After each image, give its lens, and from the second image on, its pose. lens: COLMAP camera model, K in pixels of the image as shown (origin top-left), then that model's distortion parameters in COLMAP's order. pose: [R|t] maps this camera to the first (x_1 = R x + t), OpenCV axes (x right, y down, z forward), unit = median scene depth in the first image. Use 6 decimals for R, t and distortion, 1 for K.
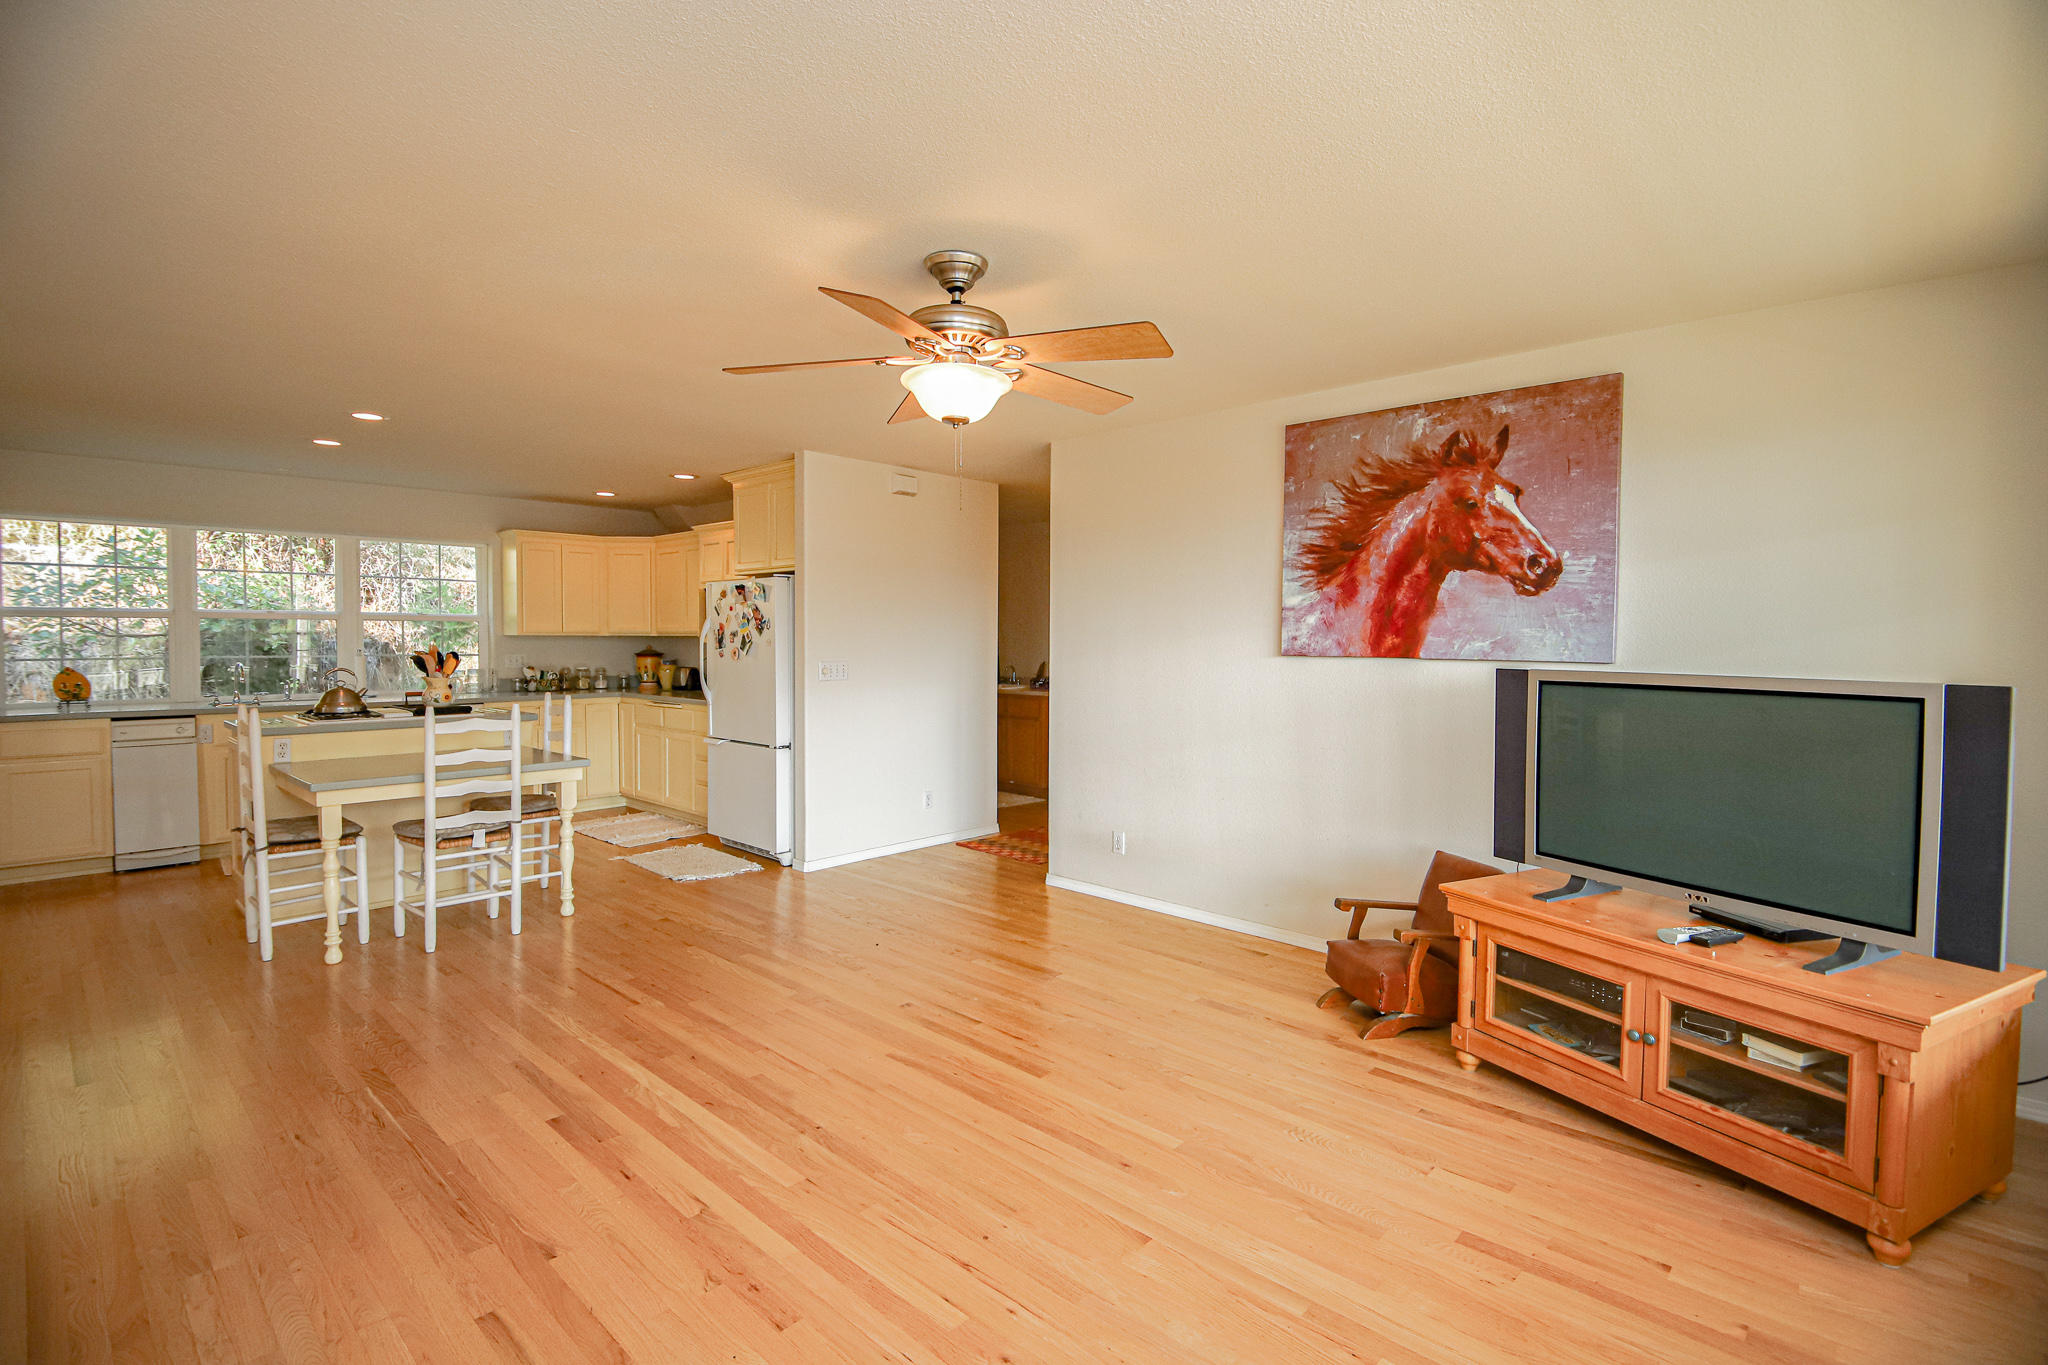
lens RADIAL K [[964.9, 0, 1026.2], [0, 964.9, 669.2], [0, 0, 1]] dist [-0.003688, -0.002792]
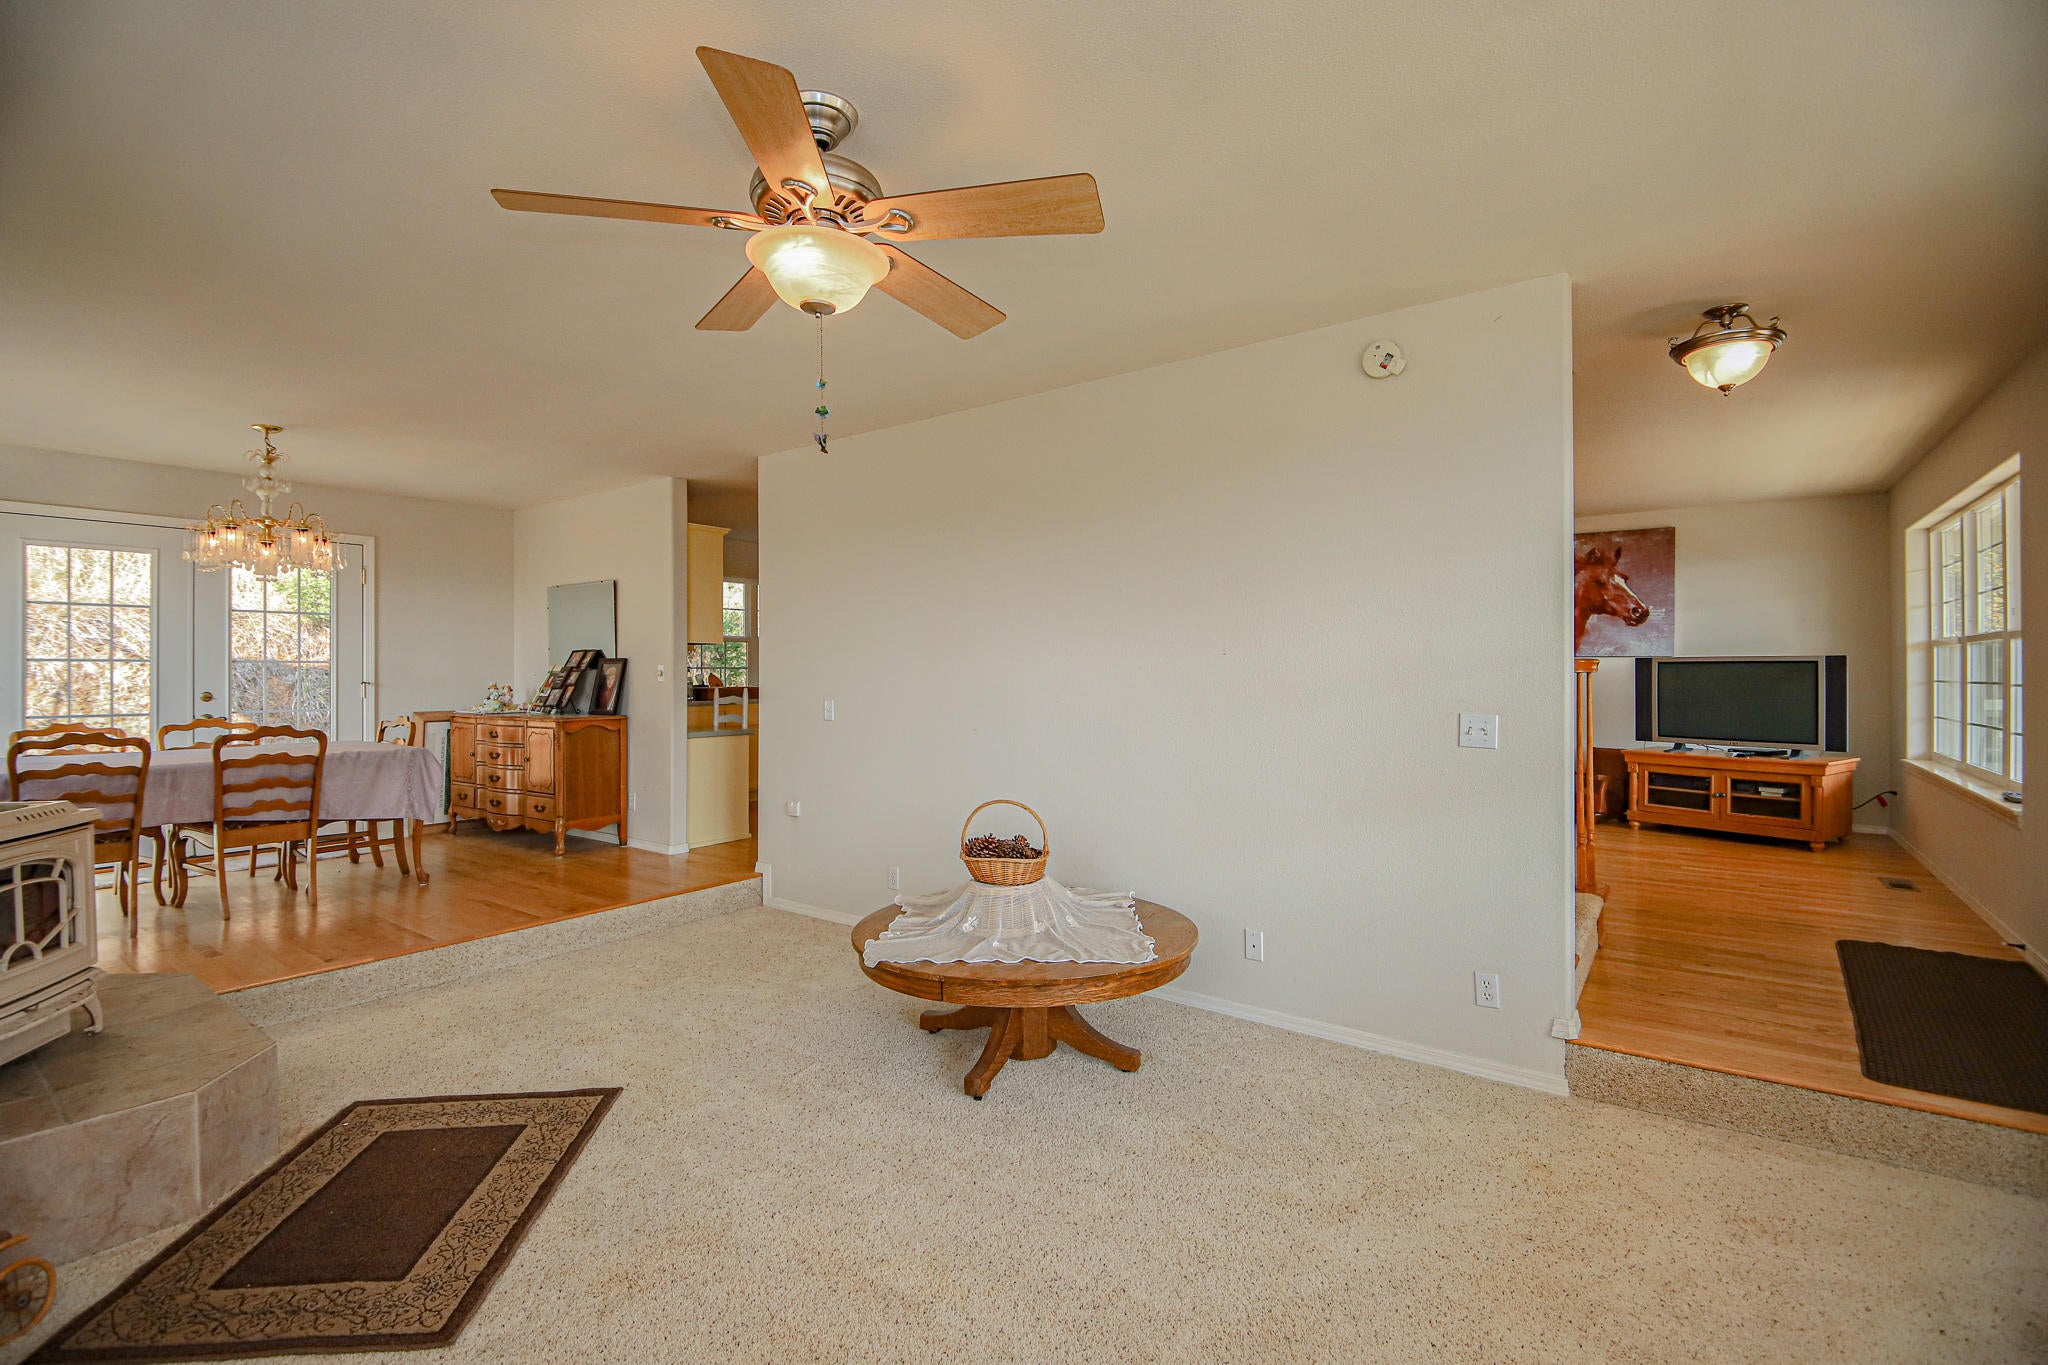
lens RADIAL K [[928.7, 0, 1017.1], [0, 928.7, 670.6], [0, 0, 1]] dist [-0.016367, -0.000019]
pose [[0.995000, -0.003408, 0.099814, -1.241369], [0.006910, 0.999372, -0.034762, 0.100490], [-0.099633, 0.035277, 0.994399, -1.071918]]
